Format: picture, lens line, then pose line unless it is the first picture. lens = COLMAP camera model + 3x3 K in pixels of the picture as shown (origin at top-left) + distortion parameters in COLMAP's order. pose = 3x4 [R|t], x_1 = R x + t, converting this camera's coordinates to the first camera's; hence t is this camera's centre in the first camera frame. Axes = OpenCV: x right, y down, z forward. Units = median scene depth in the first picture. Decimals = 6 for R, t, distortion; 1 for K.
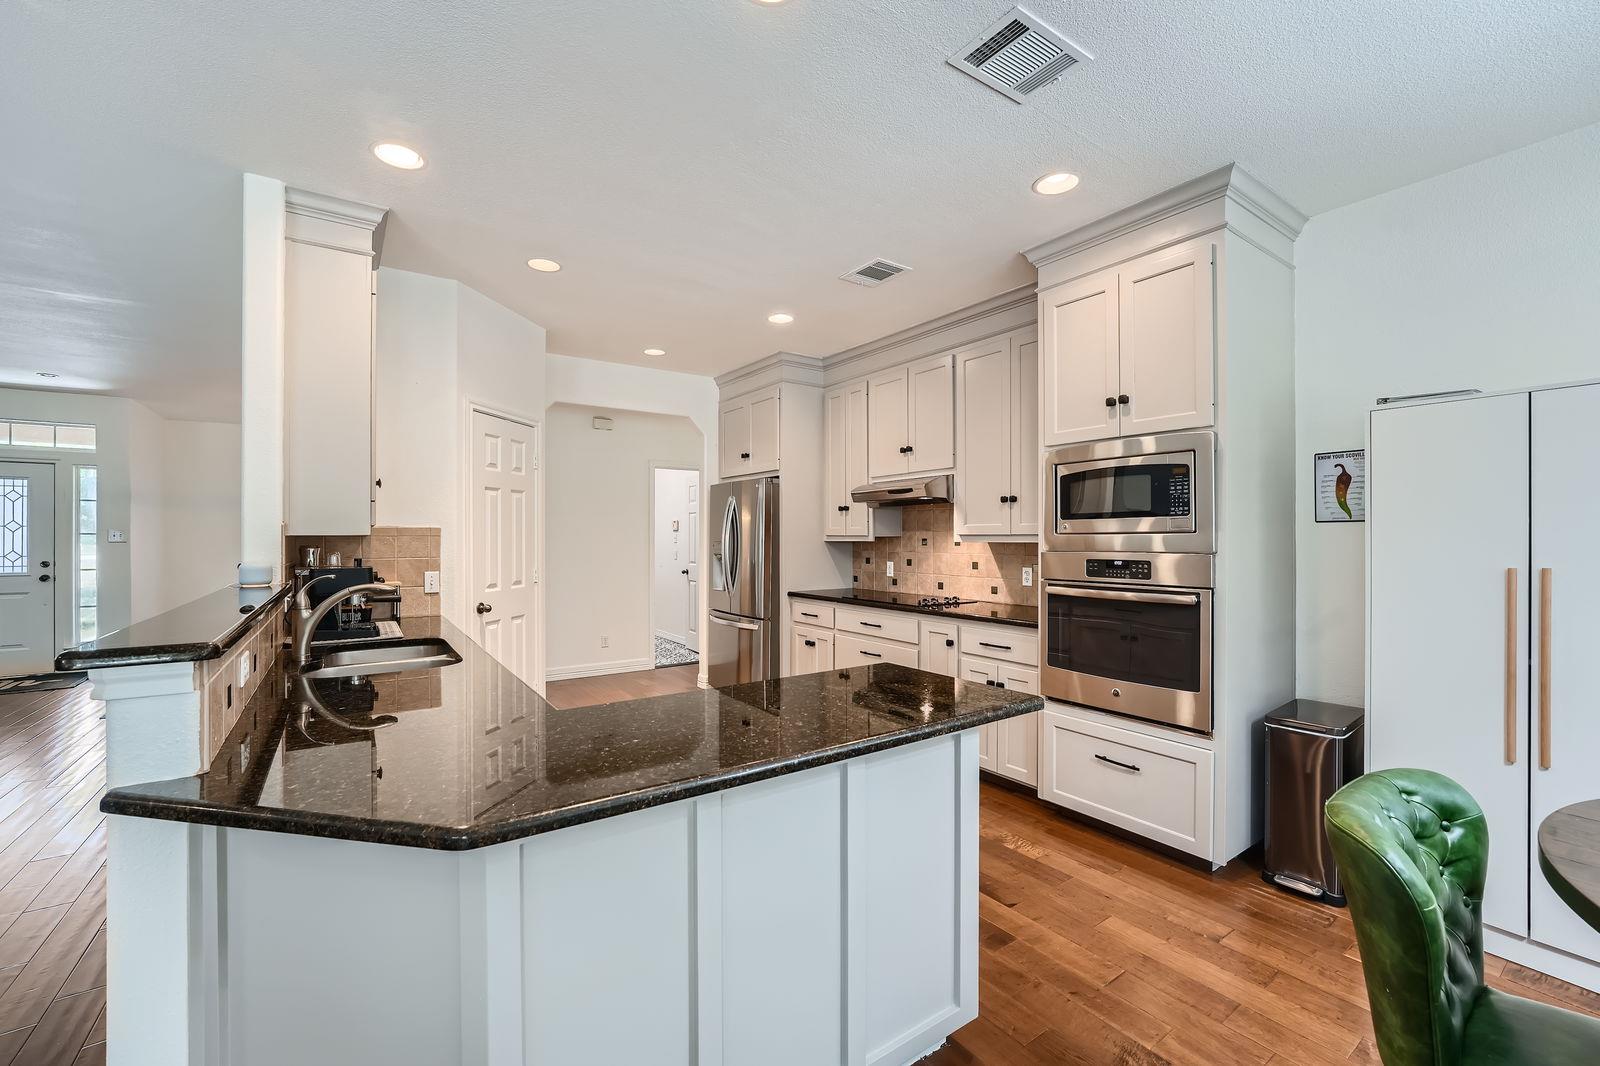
lens RADIAL K [[653.6, 0, 800.0], [0, 653.6, 533.0], [0, 0, 1]] dist [-0.016982, 0.000249]
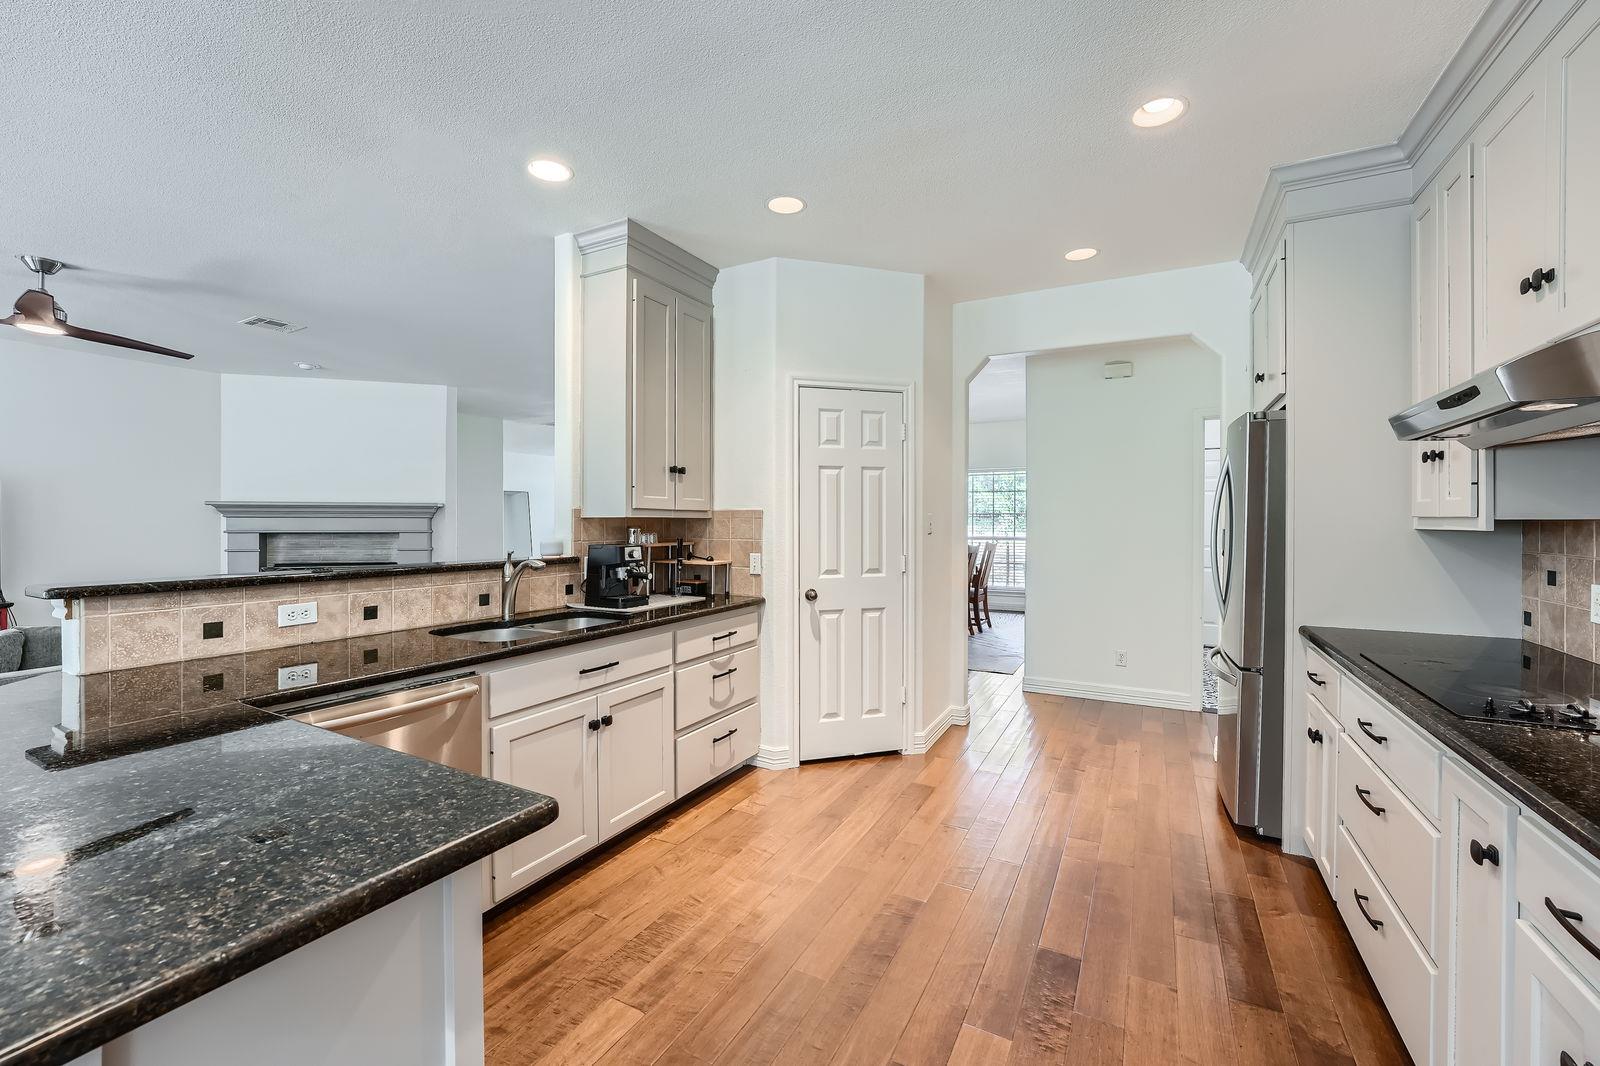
lens RADIAL K [[656.6, 0, 800.8], [0, 656.6, 523.1], [0, 0, 1]] dist [-0.014945, 0.000094]
pose [[0.449850, 0.005815, -0.893085, 0.309349], [0.003733, 0.999958, 0.008391, 0.003117], [0.893097, -0.007109, 0.449809, 0.485700]]
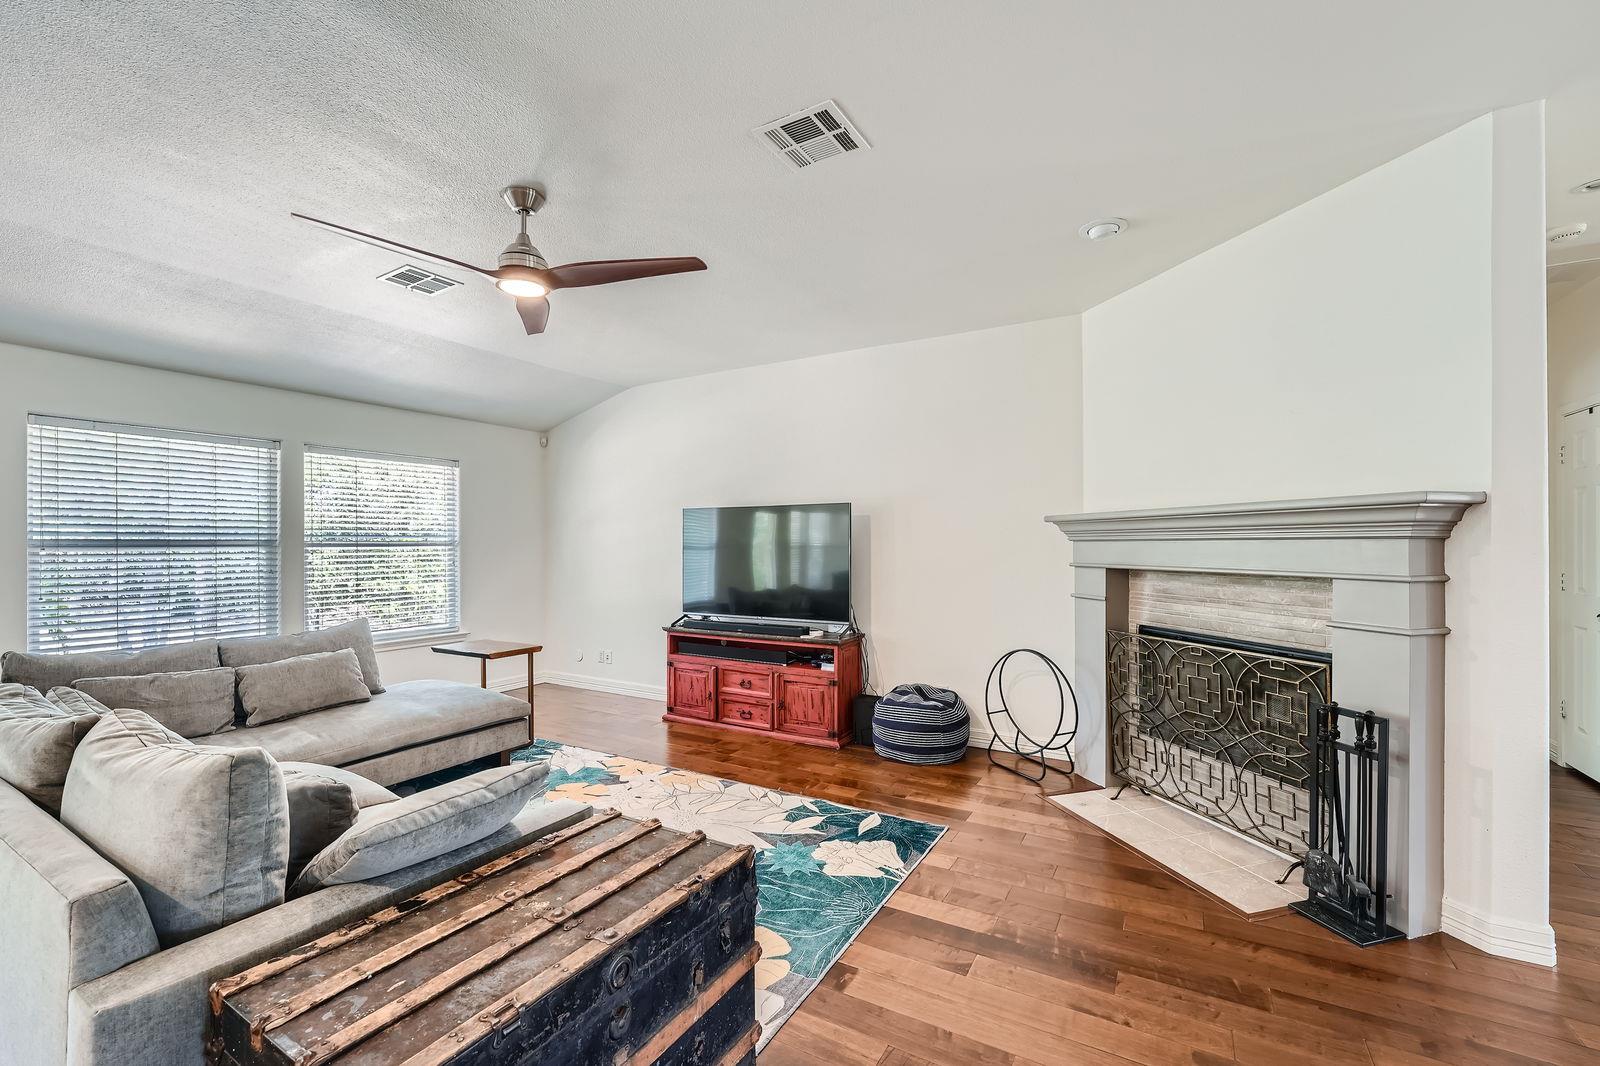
lens RADIAL K [[668.8, 0, 802.7], [0, 668.8, 542.5], [0, 0, 1]] dist [-0.018988, -0.000034]
pose [[-0.905784, 0.004132, -0.423719, -0.818375], [0.008498, 0.999928, -0.008415, 0.004377], [0.423654, -0.011223, -0.905755, 0.661871]]
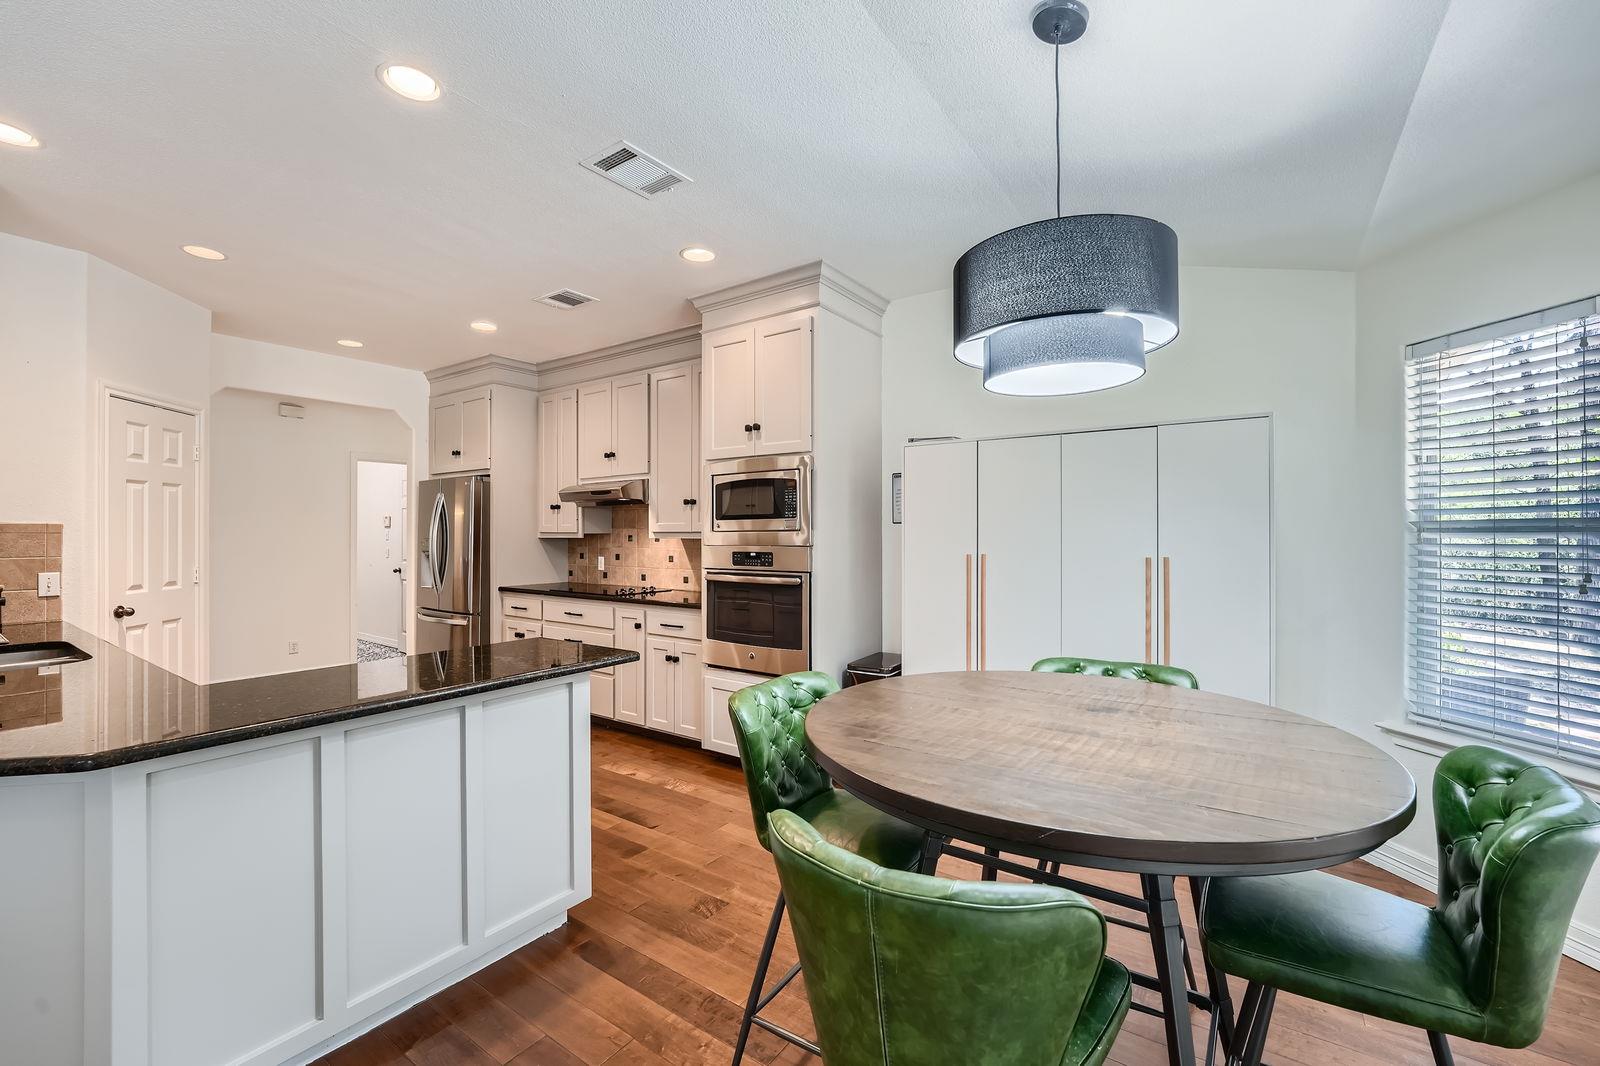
lens RADIAL K [[659.7, 0, 799.4], [0, 659.7, 528.2], [0, 0, 1]] dist [-0.024481, 0.006920]
pose [[0.940017, 0.002466, 0.341119, 0.087262], [-0.001907, 0.999996, -0.001973, -0.001991], [-0.341122, 0.001204, 0.940018, -0.163177]]
